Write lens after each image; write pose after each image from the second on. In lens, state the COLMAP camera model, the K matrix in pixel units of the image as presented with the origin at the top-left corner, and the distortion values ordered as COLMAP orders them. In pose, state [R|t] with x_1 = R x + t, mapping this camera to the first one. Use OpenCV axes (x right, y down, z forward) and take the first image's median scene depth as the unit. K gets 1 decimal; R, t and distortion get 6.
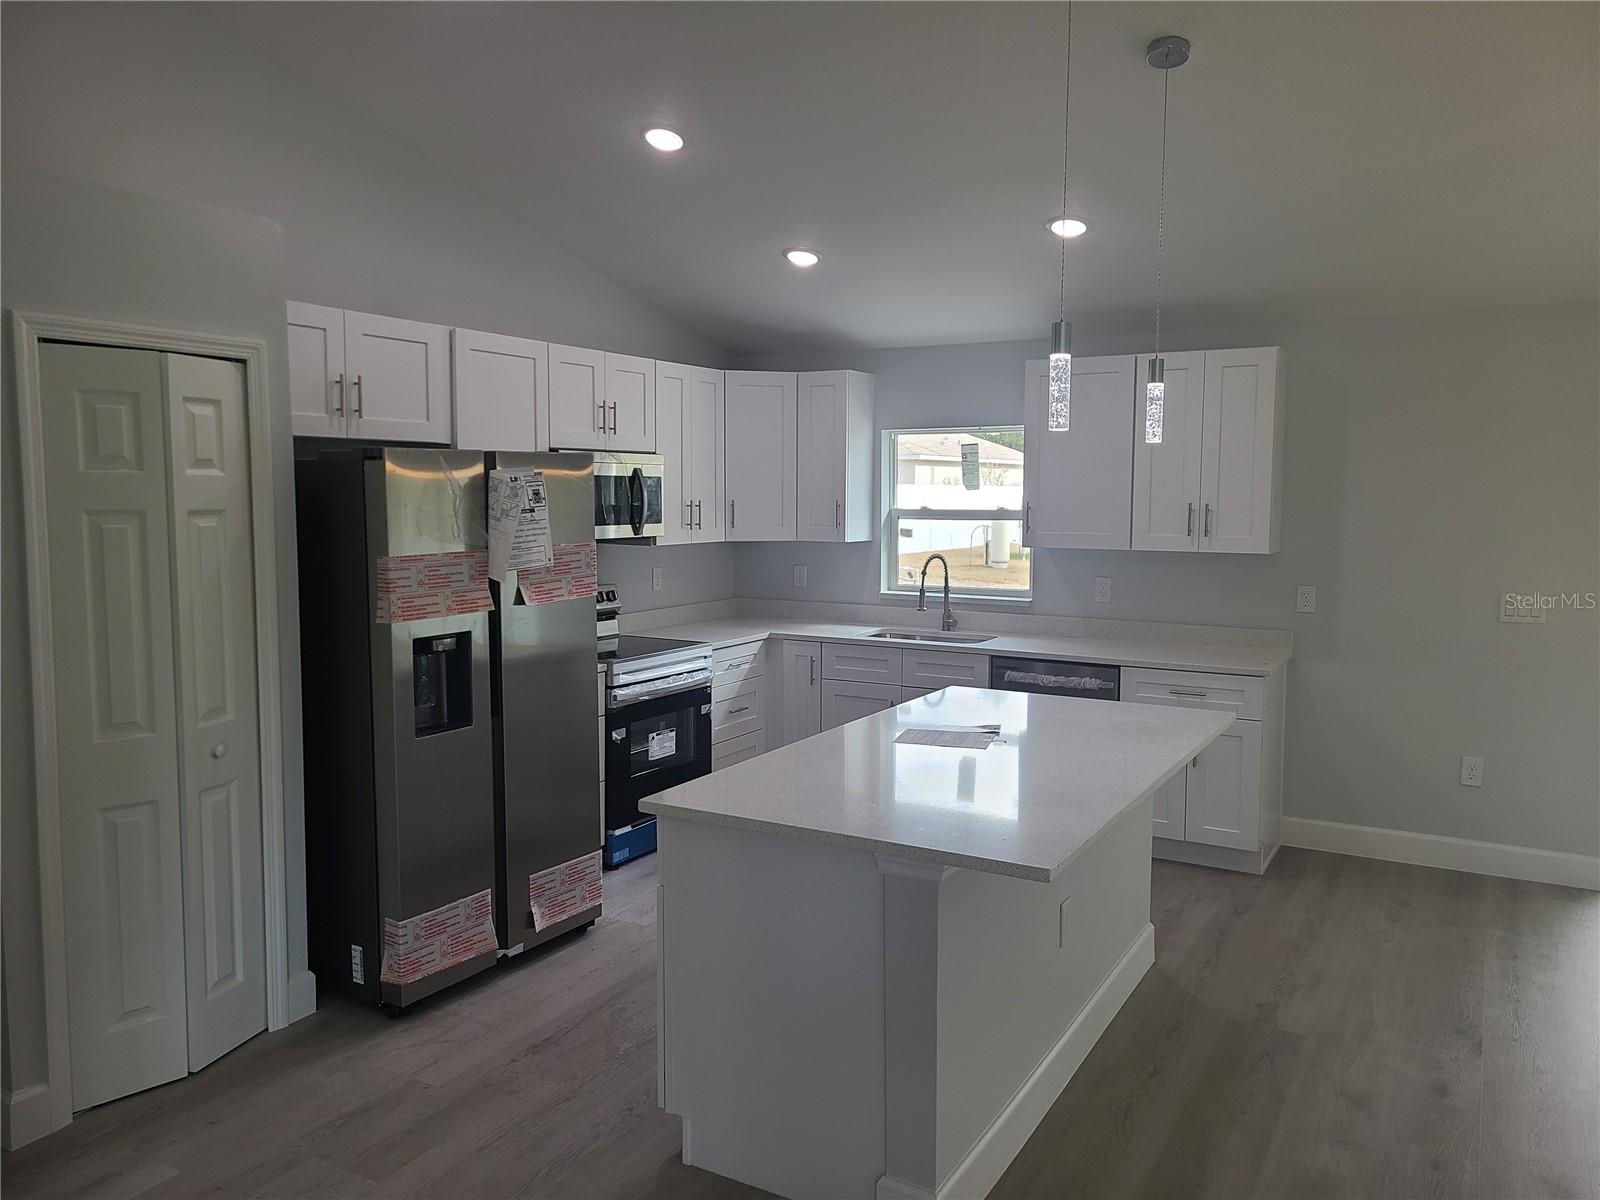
lens RADIAL K [[1181.8, 0, 801.6], [0, 1181.8, 583.4], [0, 0, 1]] dist [0.042665, -0.027261]
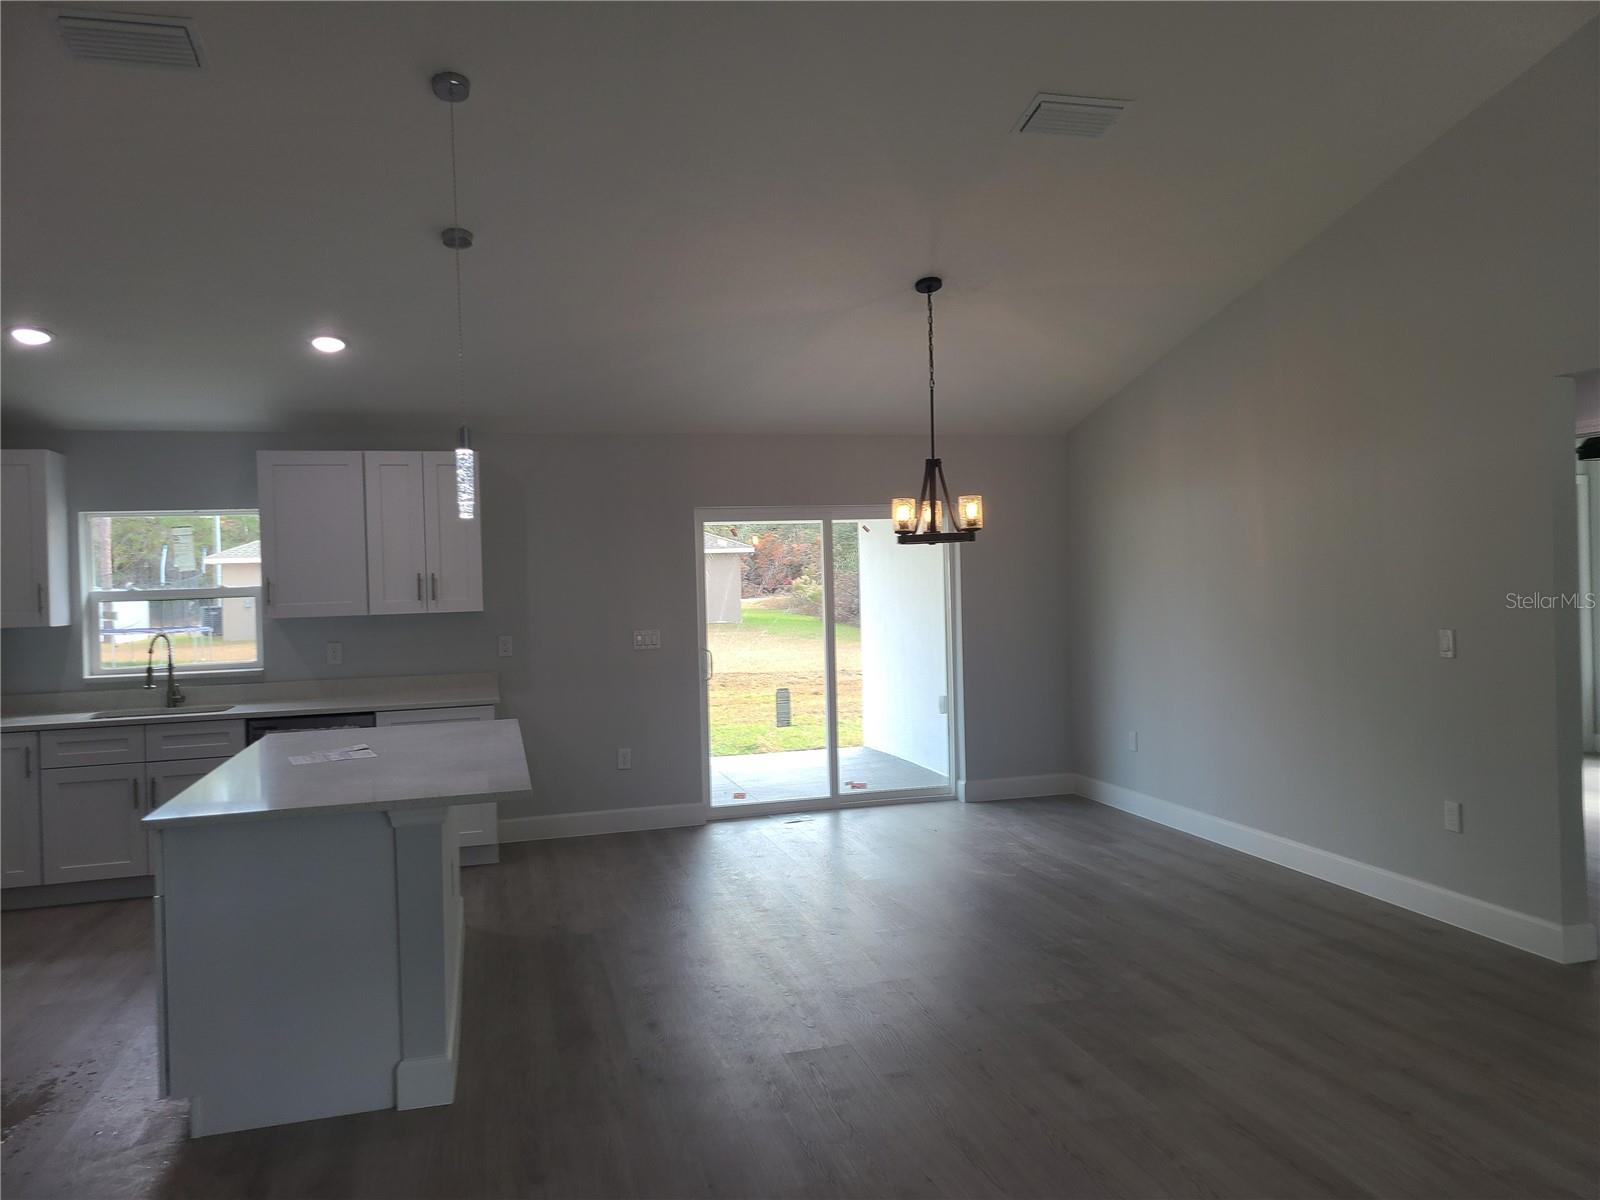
lens RADIAL K [[1181.8, 0, 801.6], [0, 1181.8, 583.4], [0, 0, 1]] dist [0.042665, -0.027261]
pose [[0.703603, -0.027514, 0.710061, -0.247025], [0.087573, 0.994990, -0.048222, 0.033721], [-0.705177, 0.096111, 0.702487, -0.130143]]
